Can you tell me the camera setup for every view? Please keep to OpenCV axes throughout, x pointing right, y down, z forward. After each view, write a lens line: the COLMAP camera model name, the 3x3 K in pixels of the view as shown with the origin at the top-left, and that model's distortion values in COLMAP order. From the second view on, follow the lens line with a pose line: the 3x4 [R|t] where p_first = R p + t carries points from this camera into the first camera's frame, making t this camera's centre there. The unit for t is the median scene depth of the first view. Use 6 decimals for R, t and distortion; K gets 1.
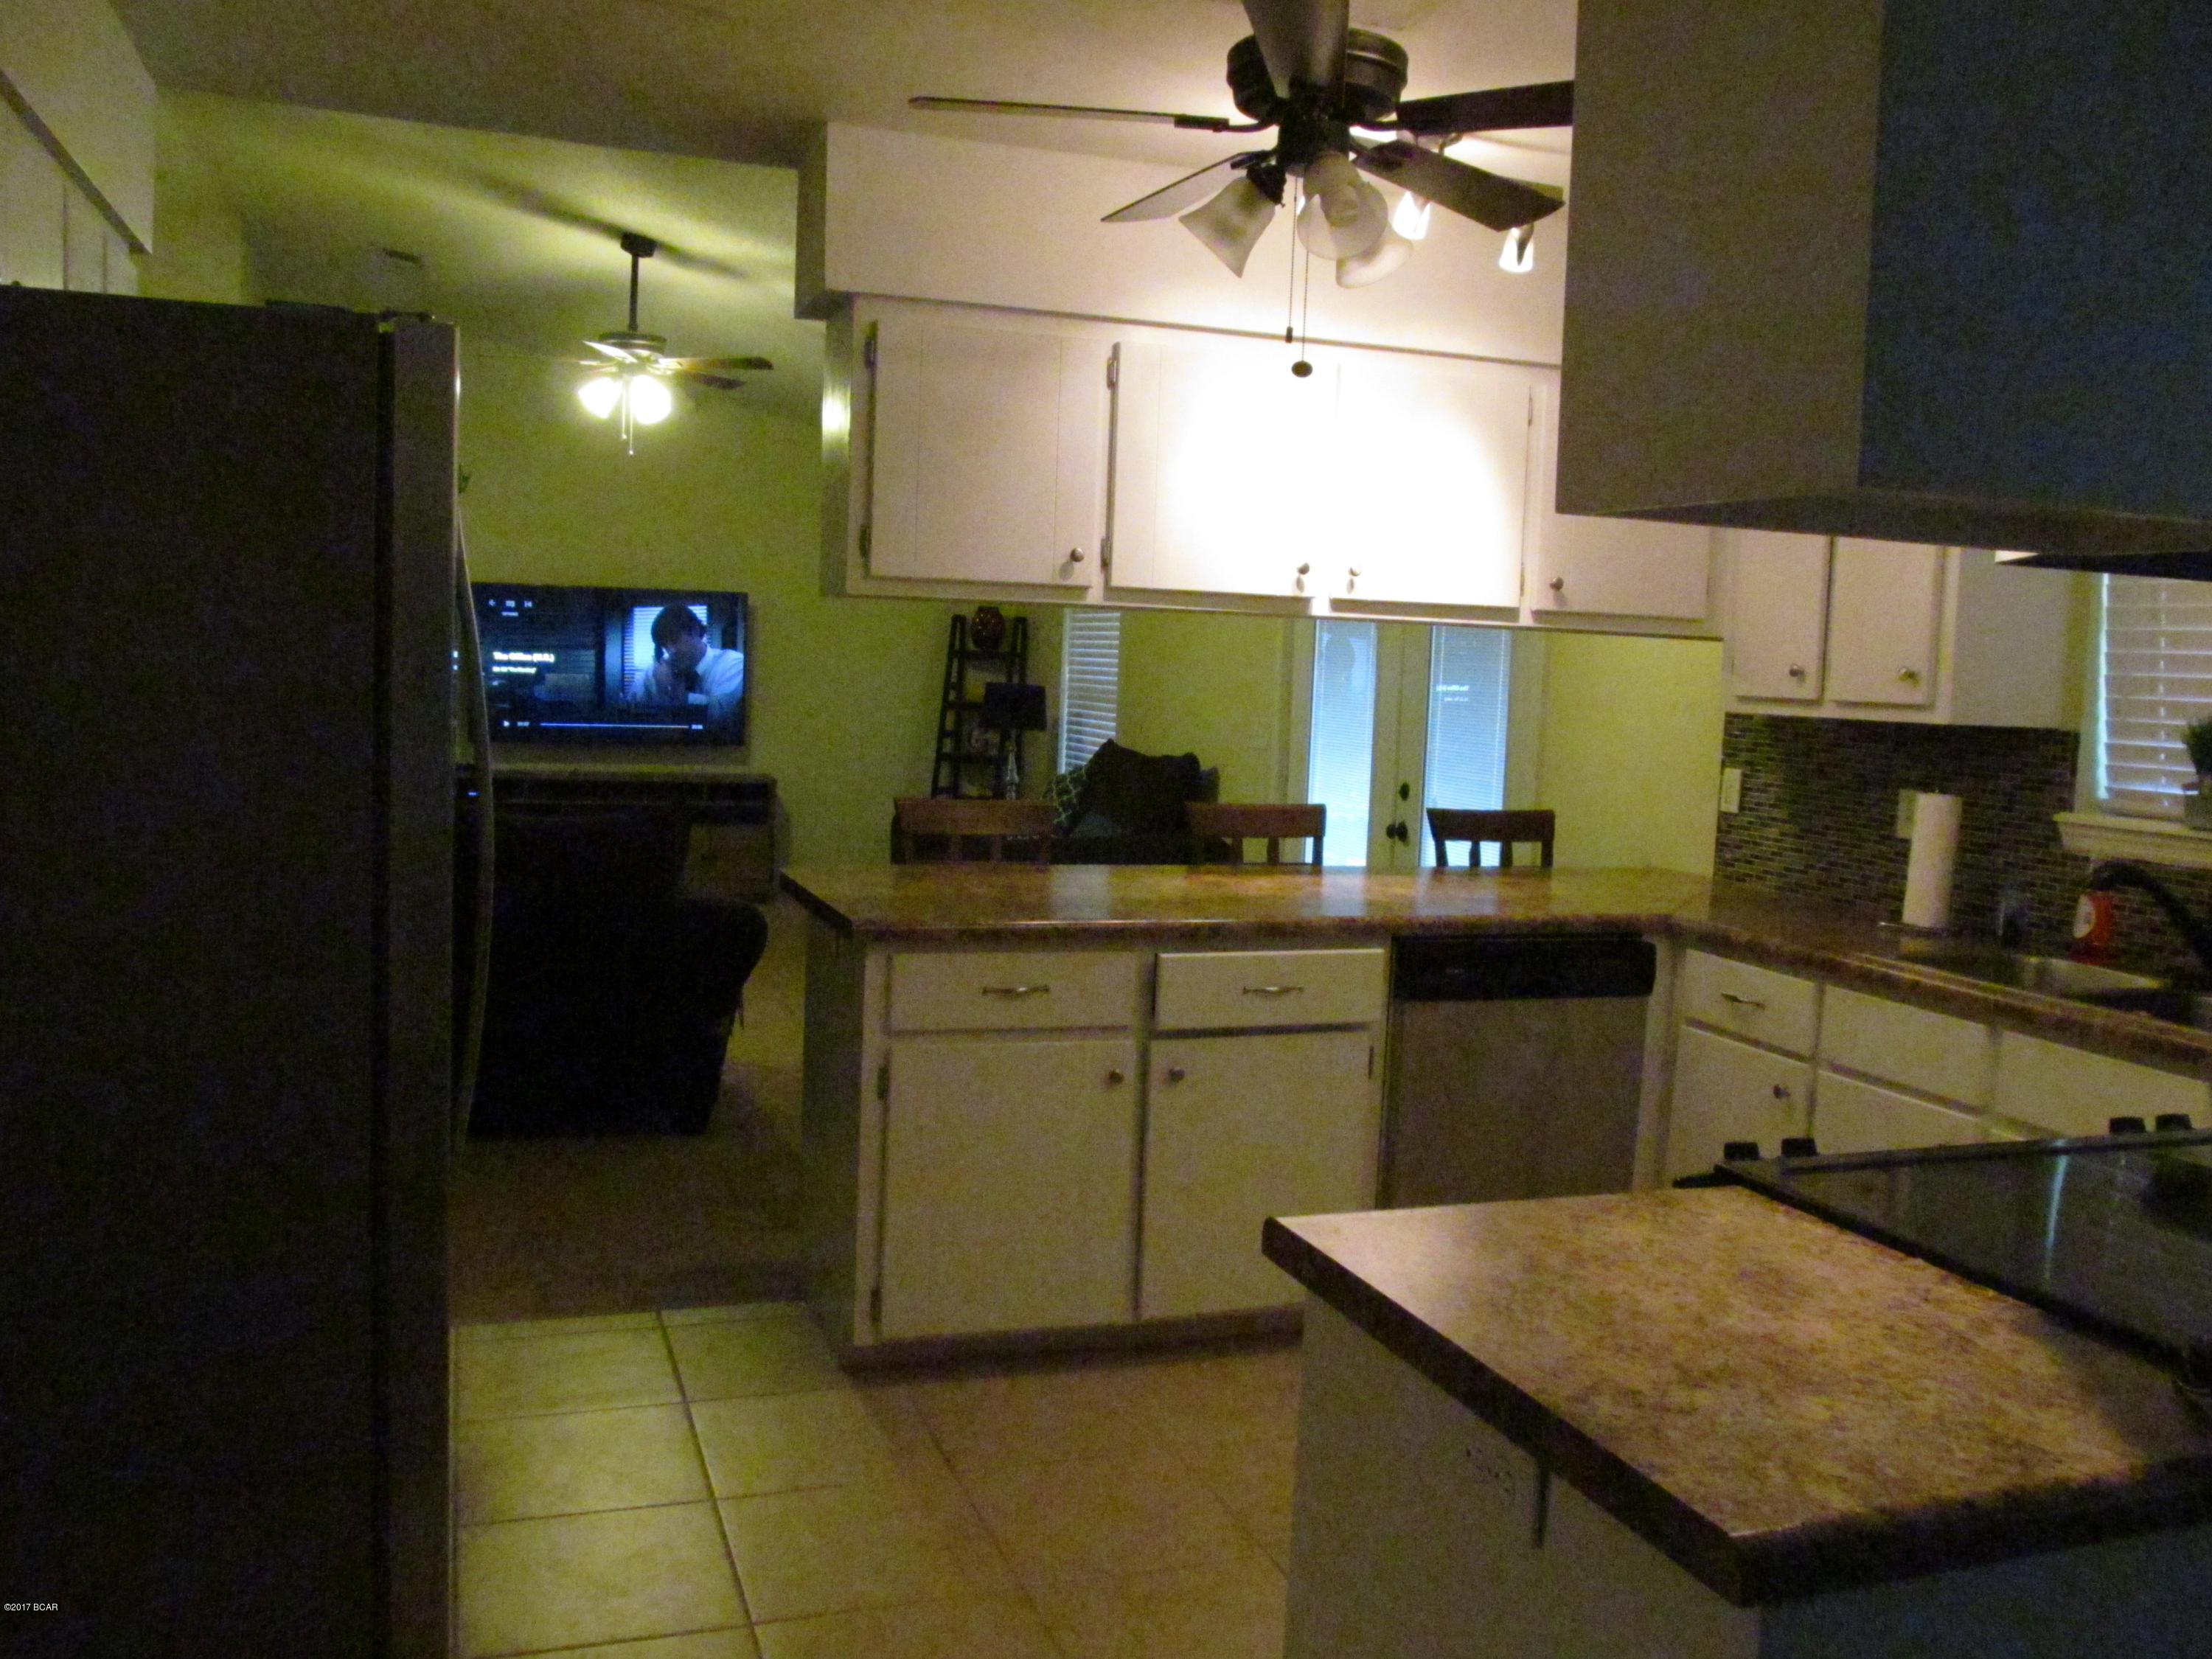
lens RADIAL K [[1823.5, 0, 1112.8], [0, 1823.5, 829.7], [0, 0, 1]] dist [-0.065985, 0.025436]
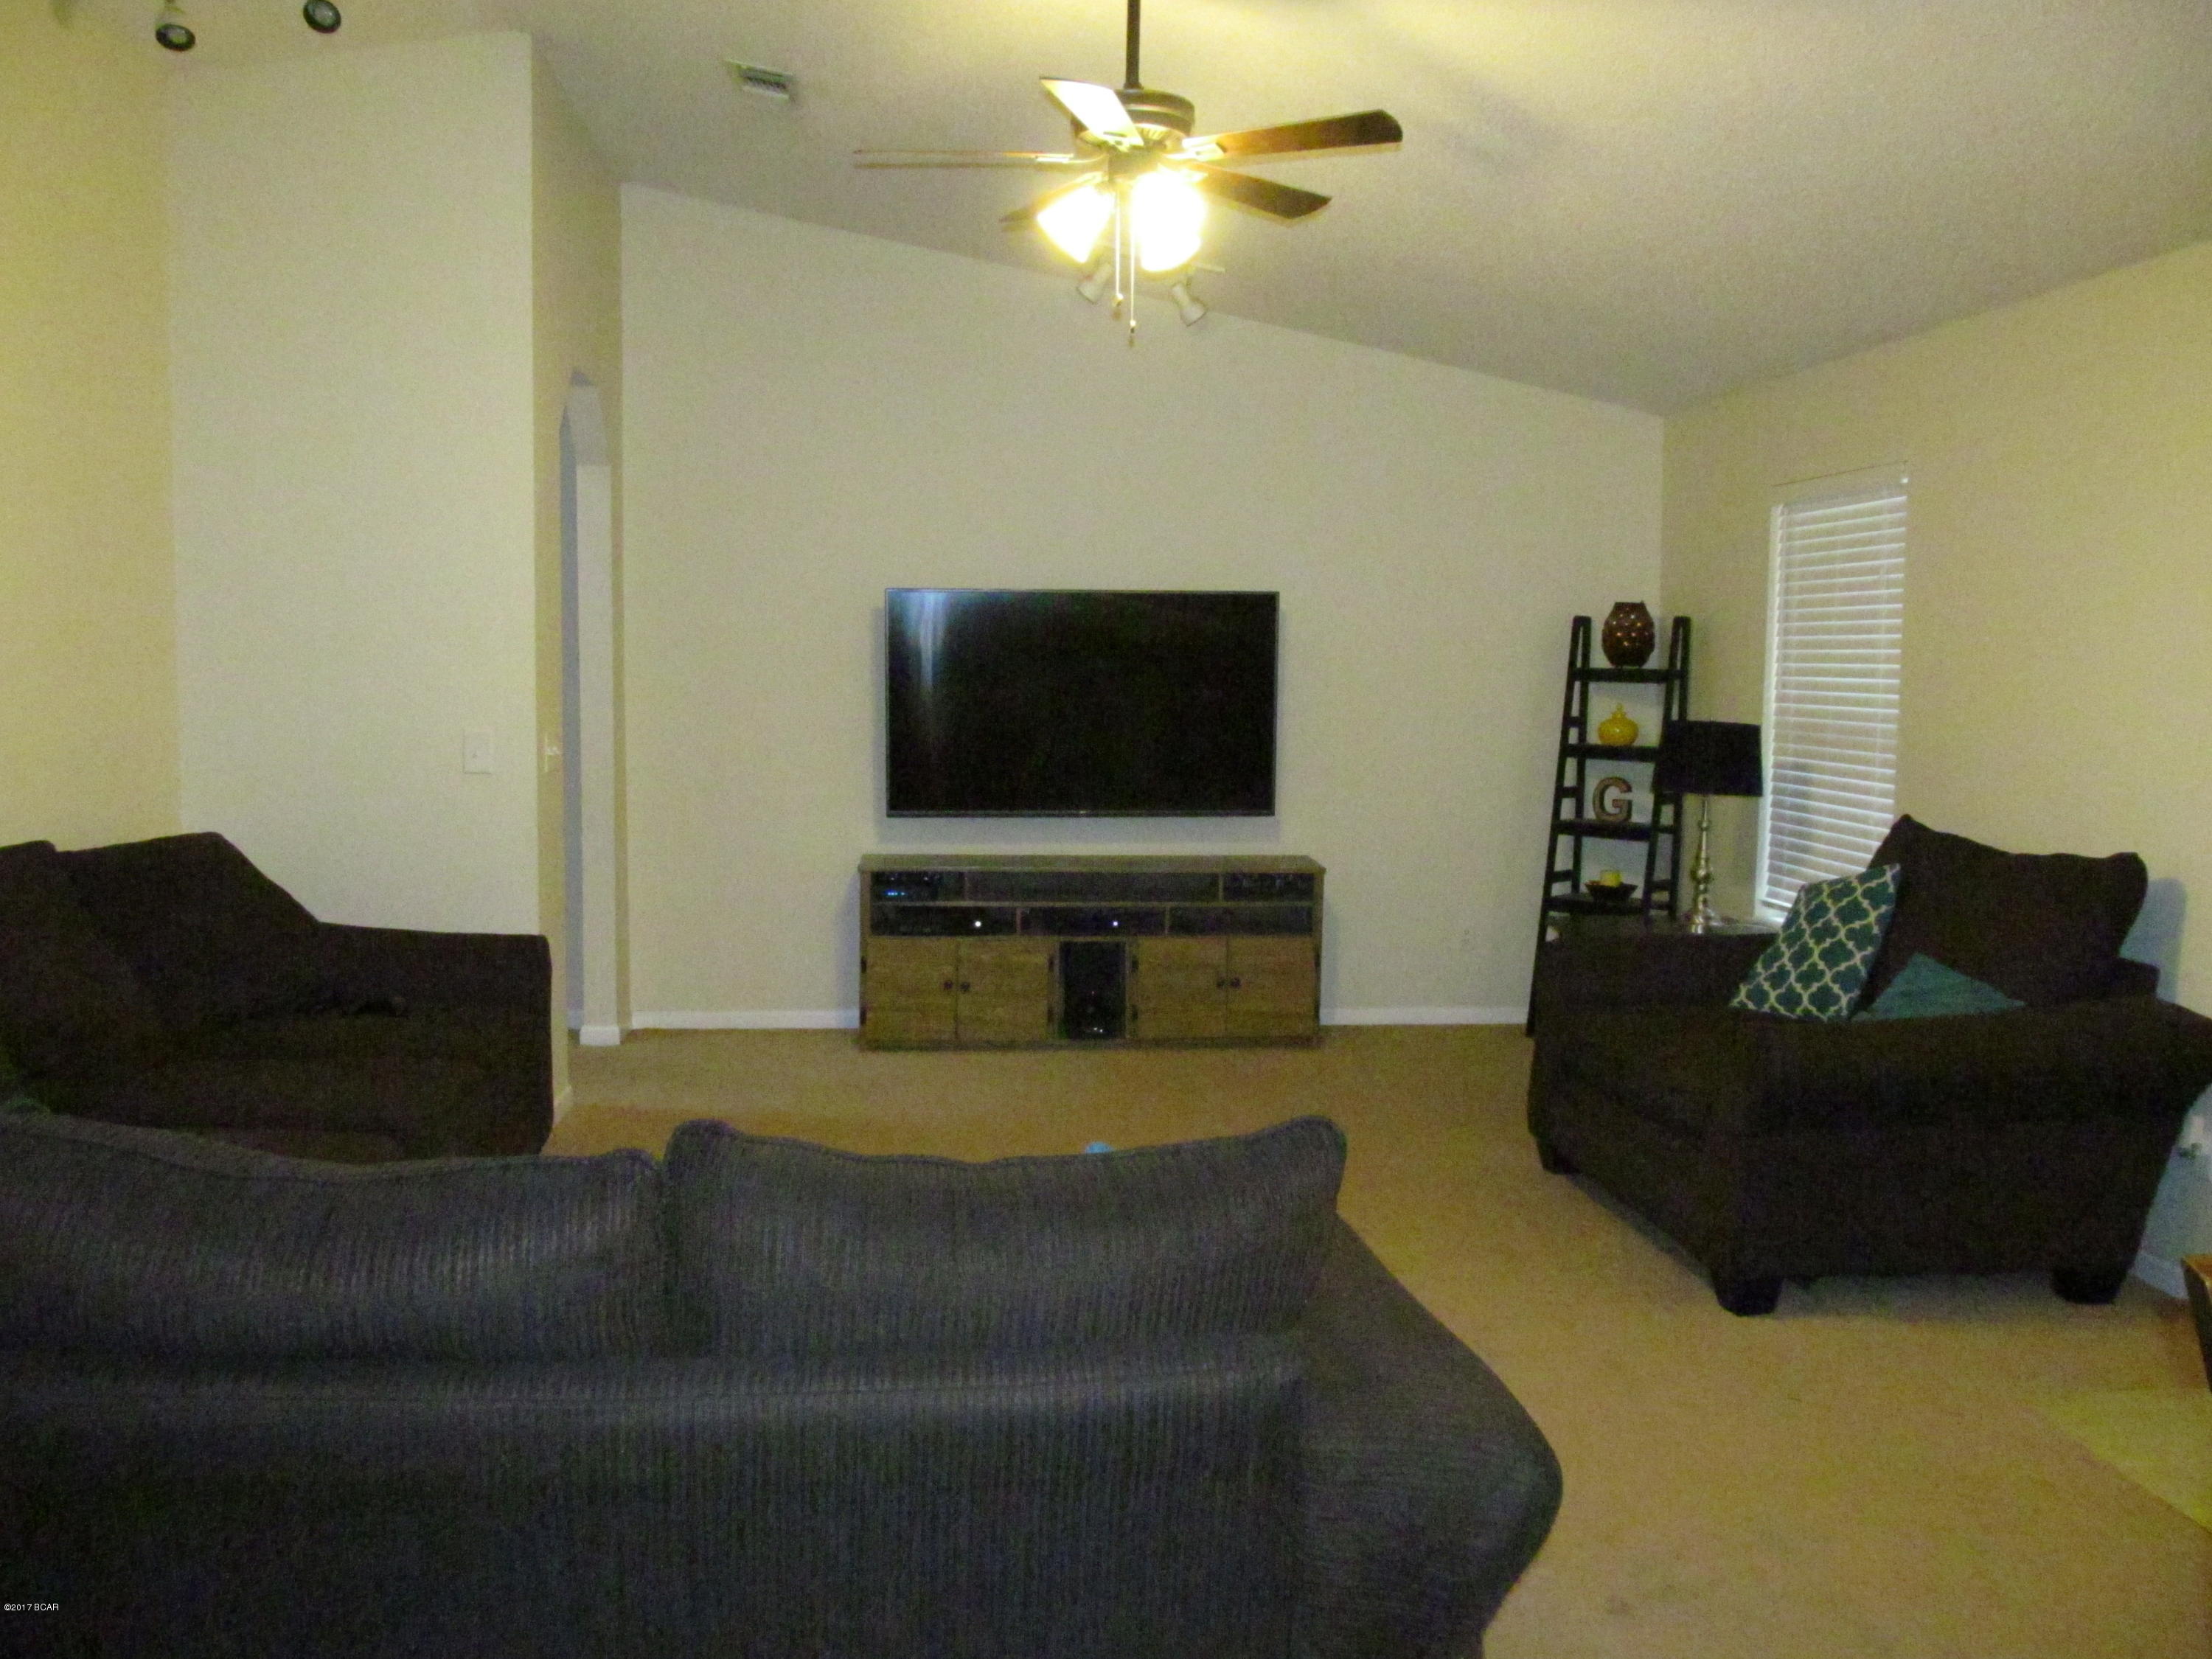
lens RADIAL K [[1823.5, 0, 1104.4], [0, 1823.5, 830.5], [0, 0, 1]] dist [-0.065985, 0.025436]
pose [[0.969528, 0.002626, -0.244965, -0.100383], [-0.004388, 0.999968, -0.006645, -0.036319], [0.244940, 0.007517, 0.969509, 0.337270]]
